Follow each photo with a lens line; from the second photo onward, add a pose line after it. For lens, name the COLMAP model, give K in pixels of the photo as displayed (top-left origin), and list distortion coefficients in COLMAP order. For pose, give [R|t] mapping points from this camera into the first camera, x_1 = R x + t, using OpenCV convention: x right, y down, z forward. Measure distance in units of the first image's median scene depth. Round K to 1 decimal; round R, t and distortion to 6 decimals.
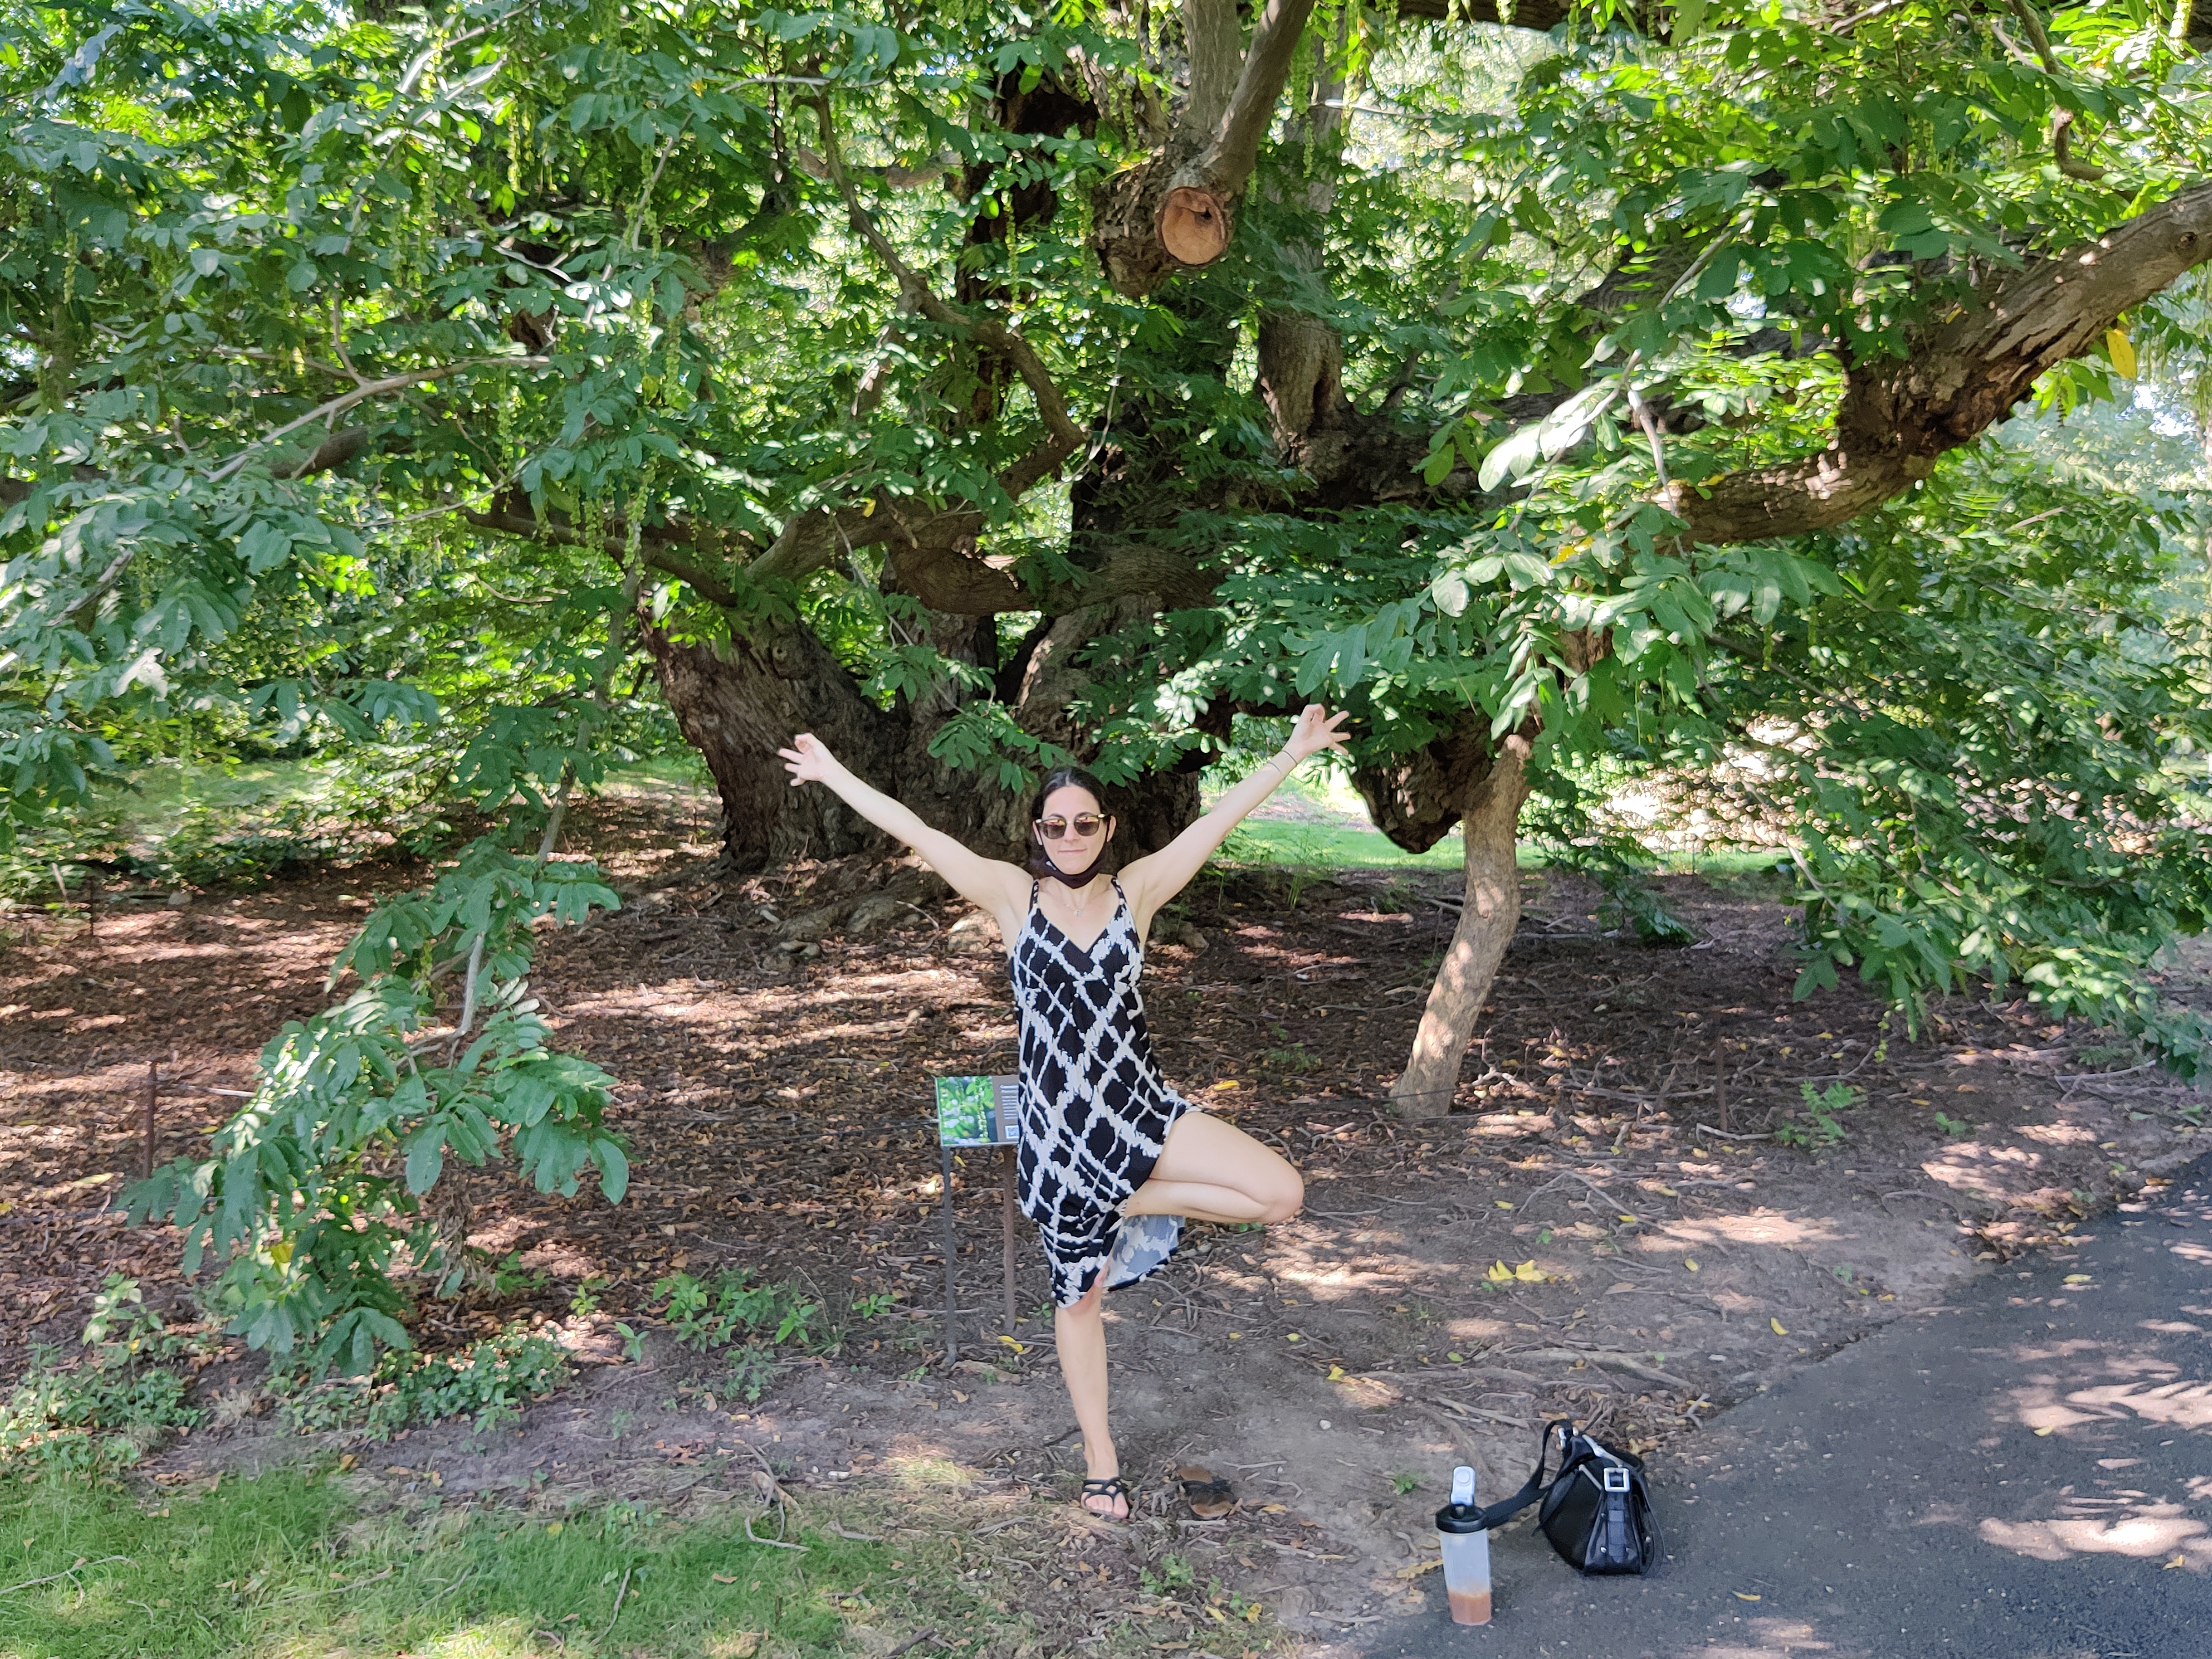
lens RADIAL K [[2112.2, 0, 1106.0], [0, 2112.2, 829.5], [0, 0, 1]] dist [-0.006016, -0.022138]
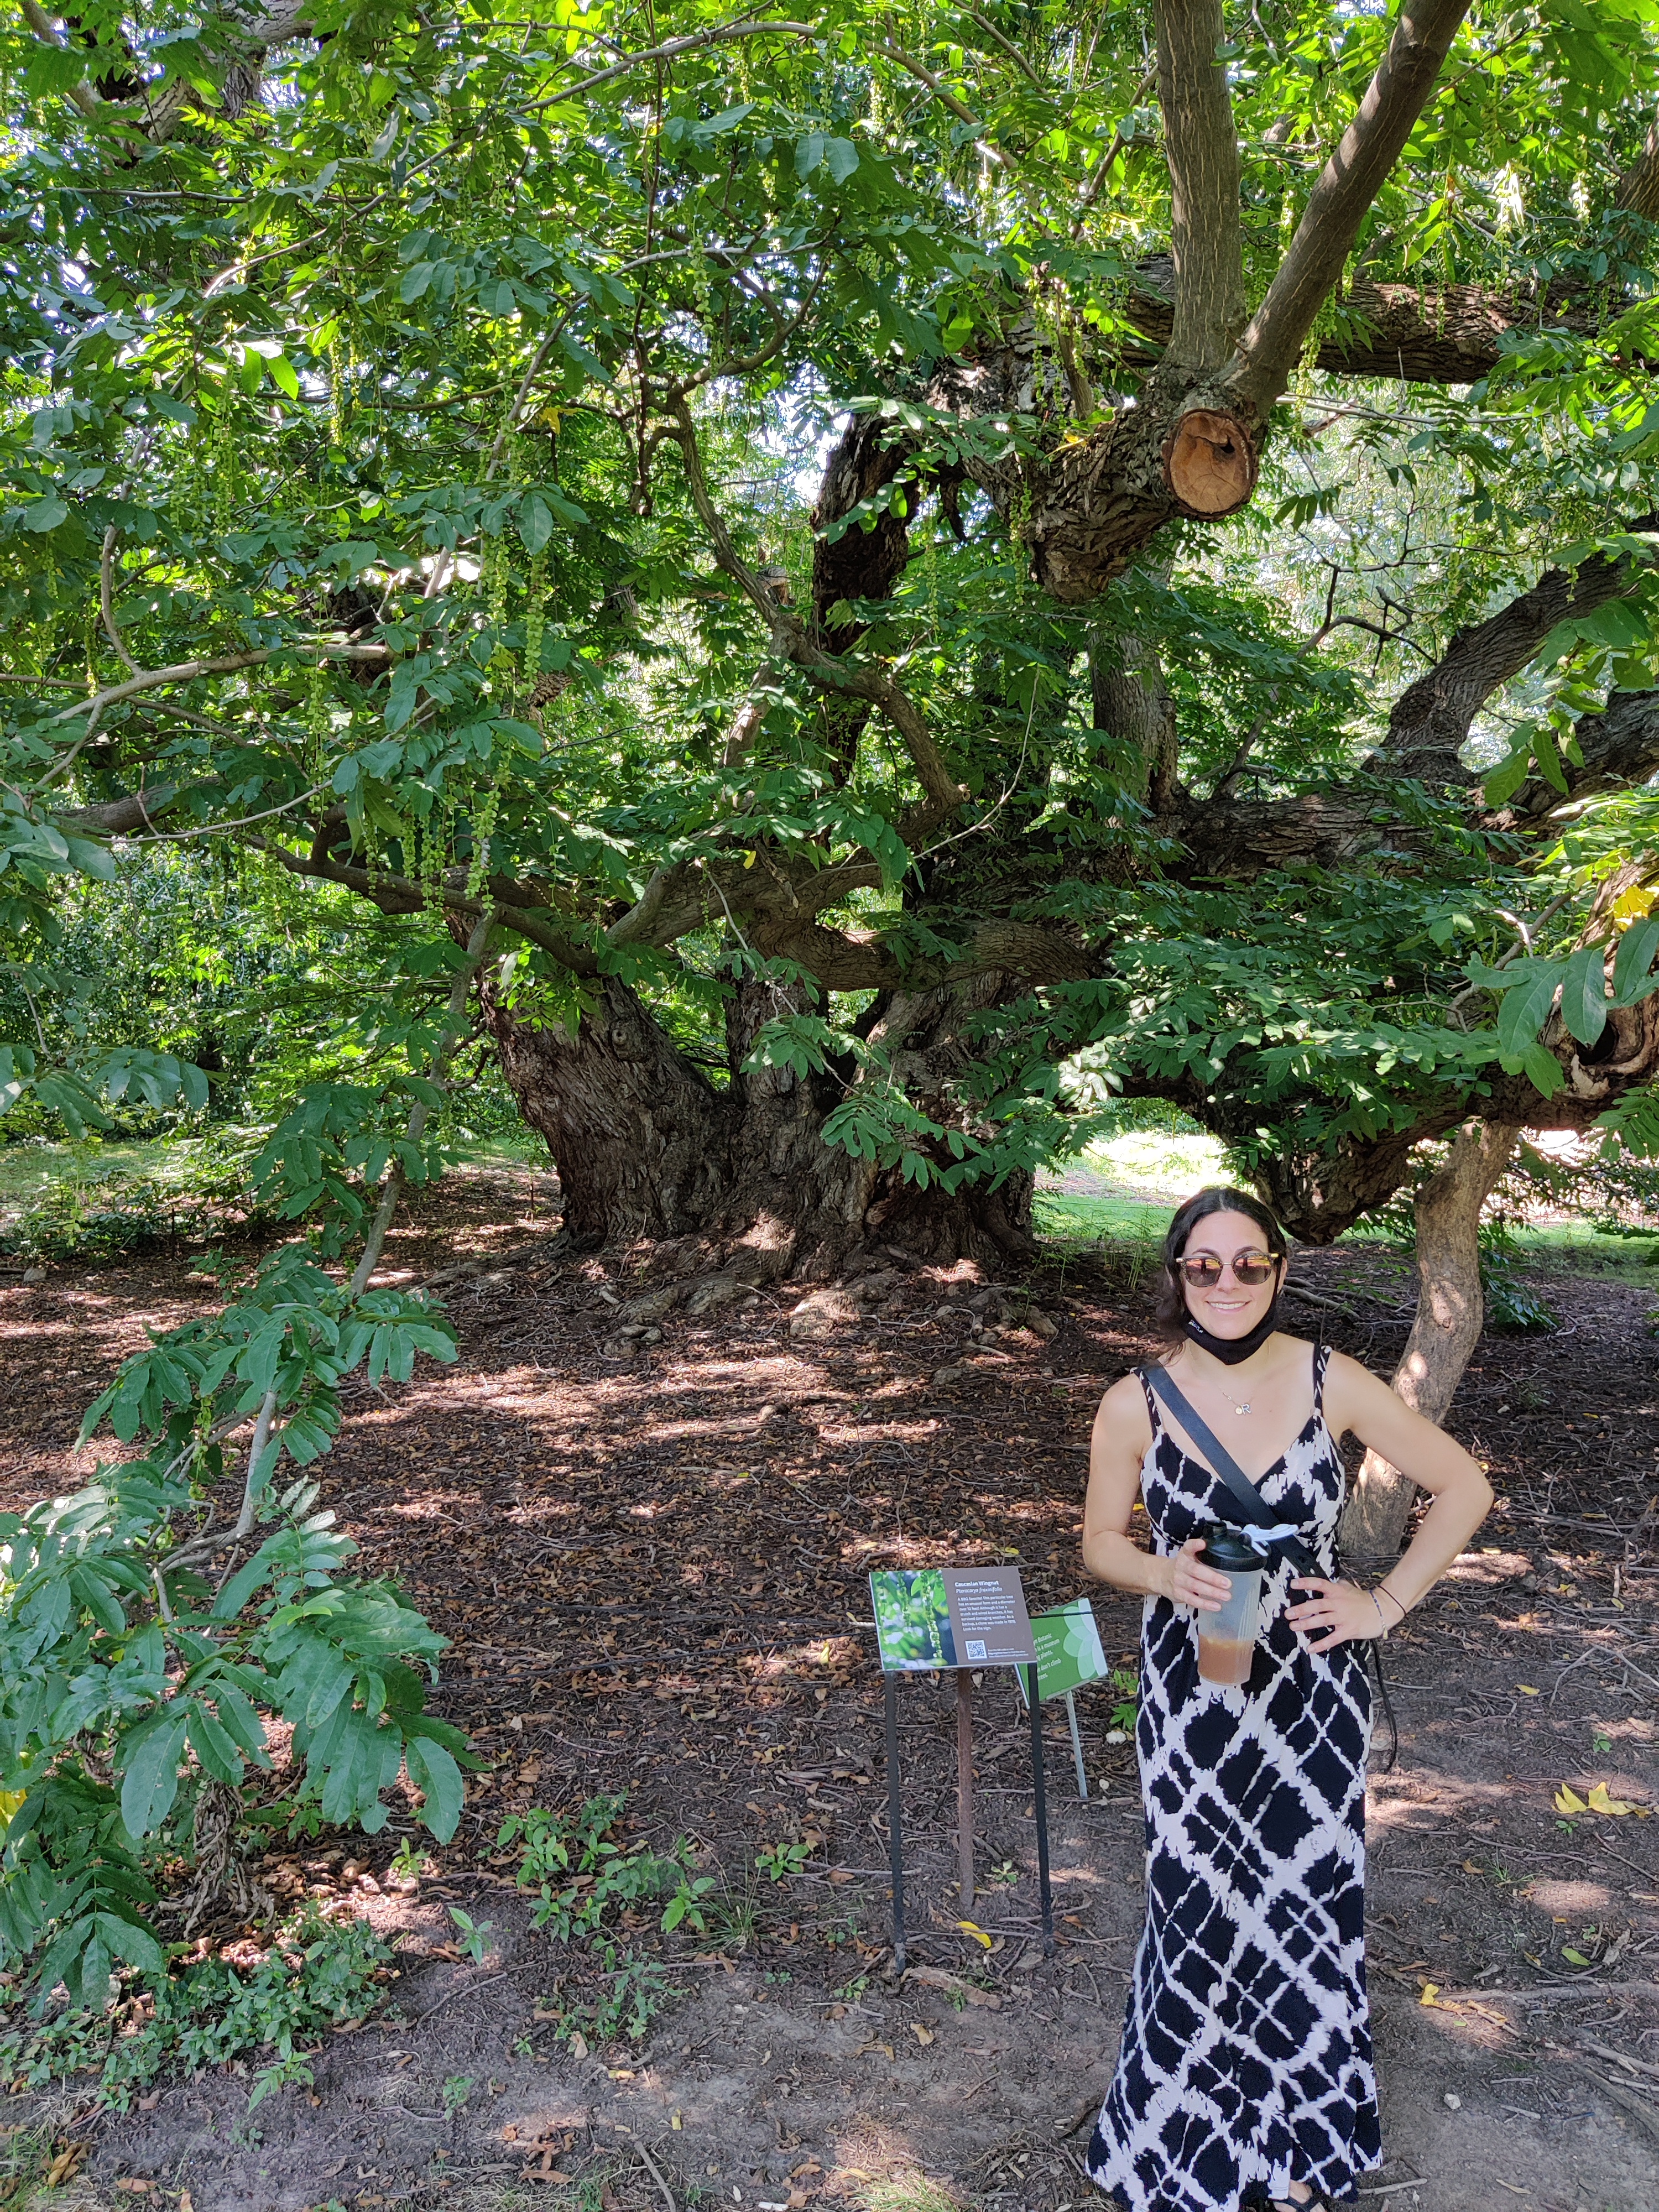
lens RADIAL K [[1707.6, 0, 829.5], [0, 1707.6, 1106.0], [0, 0, 1]] dist [0.001257, -0.046203]
pose [[0.999905, -0.000034, -0.013800, -0.060600], [-0.000647, 0.998779, -0.049388, -0.013519], [0.013784, 0.049392, 0.998684, 0.262759]]
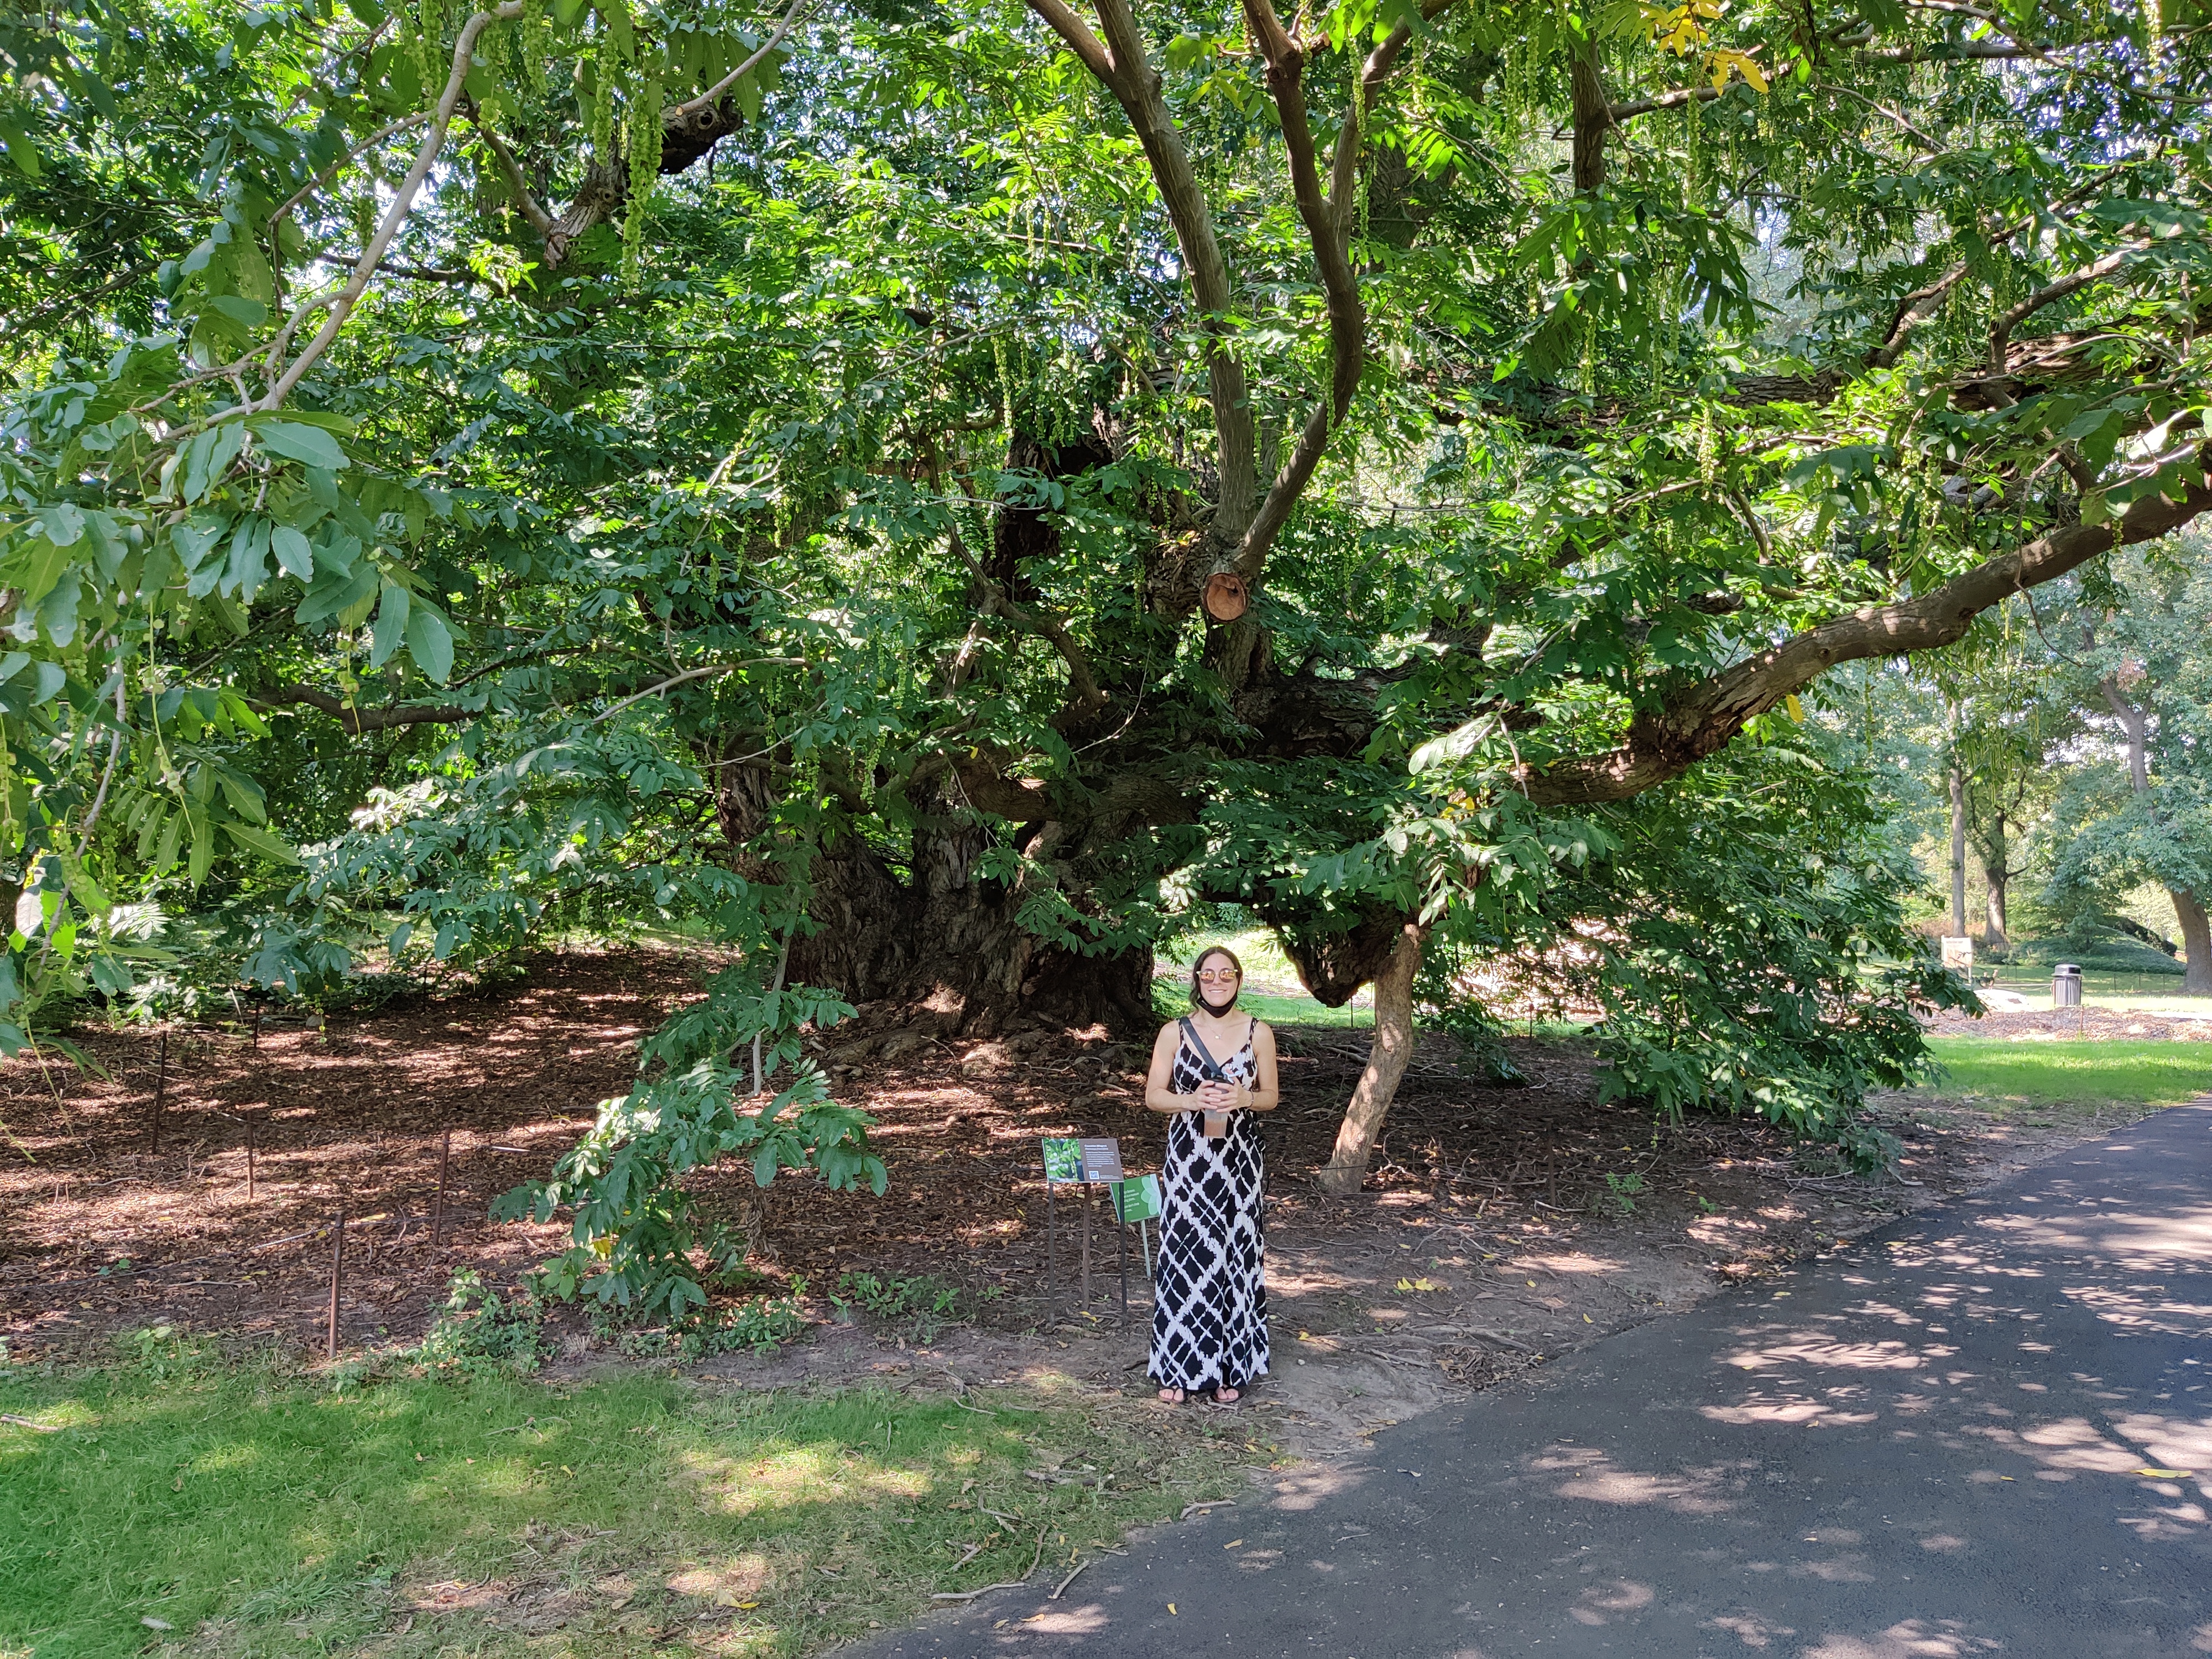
lens RADIAL K [[2001.8, 0, 1106.0], [0, 2001.8, 829.5], [0, 0, 1]] dist [0.113706, -0.455192]
pose [[0.997356, 0.034919, 0.063724, -0.094276], [-0.029449, 0.995959, -0.084846, 0.012326], [-0.066429, 0.082745, 0.994354, -0.321027]]
